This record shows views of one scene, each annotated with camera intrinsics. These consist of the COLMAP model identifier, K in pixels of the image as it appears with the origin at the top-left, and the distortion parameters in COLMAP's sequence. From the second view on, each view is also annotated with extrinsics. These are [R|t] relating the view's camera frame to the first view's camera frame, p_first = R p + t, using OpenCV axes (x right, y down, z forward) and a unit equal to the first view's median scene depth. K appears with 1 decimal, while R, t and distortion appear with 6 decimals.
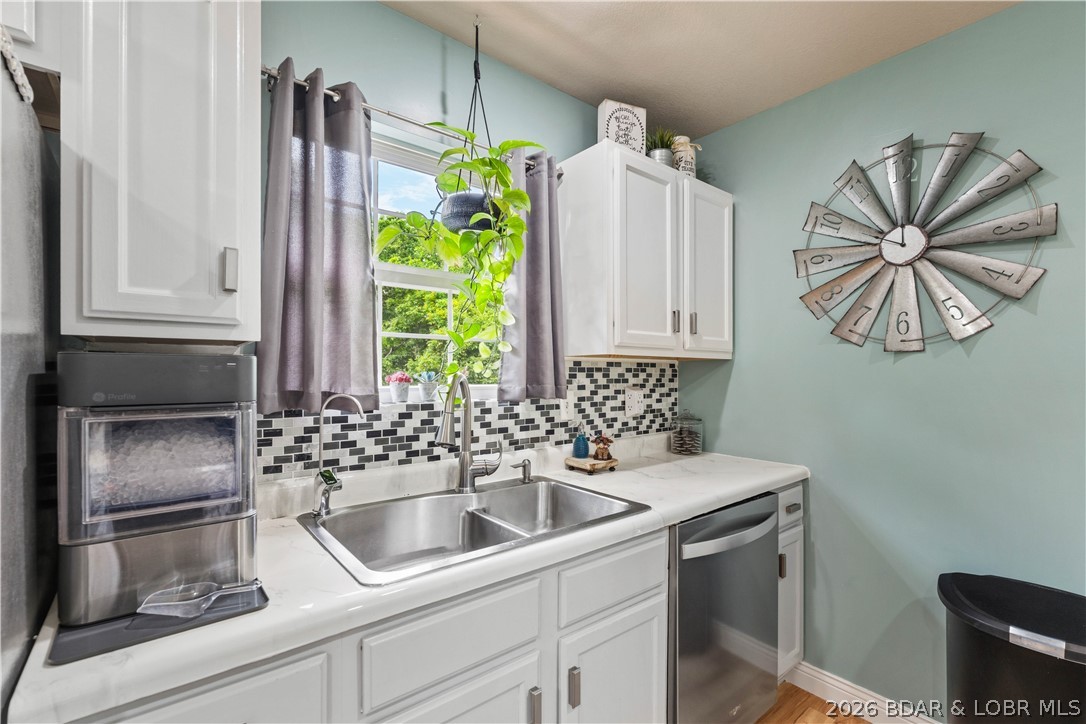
lens RADIAL K [[483.0, 0, 542.2], [0, 483.0, 375.8], [0, 0, 1]] dist [-0.003055, -0.000643]
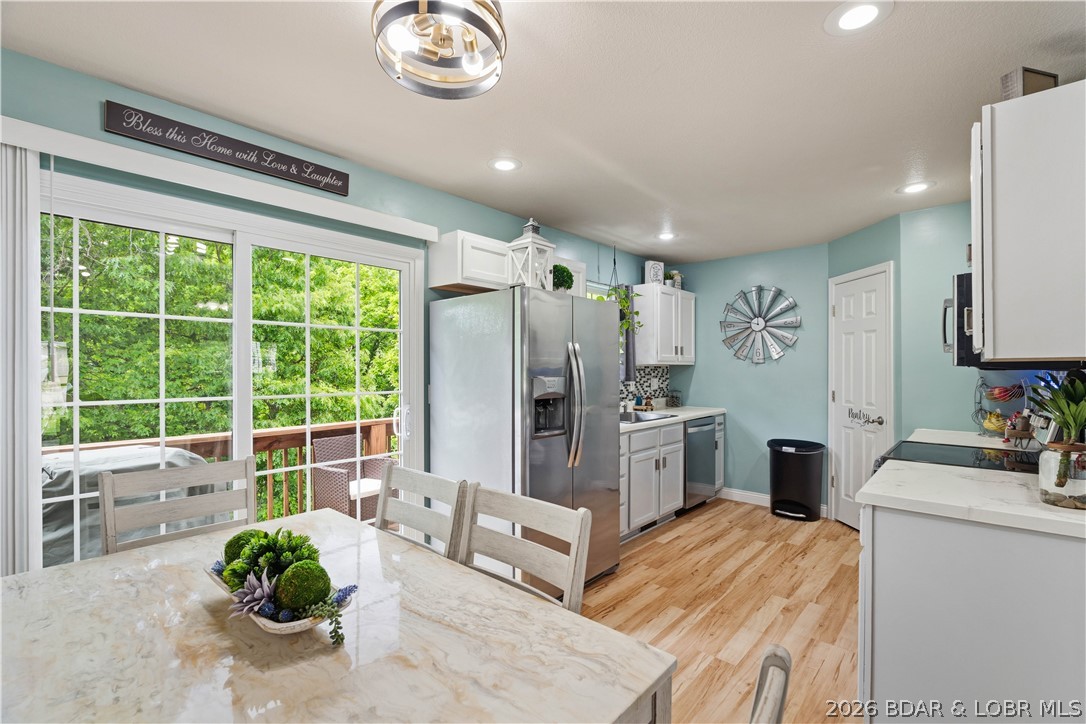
lens RADIAL K [[483.0, 0, 542.2], [0, 483.0, 375.8], [0, 0, 1]] dist [-0.003055, -0.000643]
pose [[0.988574, -0.004406, 0.150669, -0.768207], [0.003080, 0.999954, 0.009033, -0.005762], [-0.150702, -0.008466, 0.988543, -1.336440]]
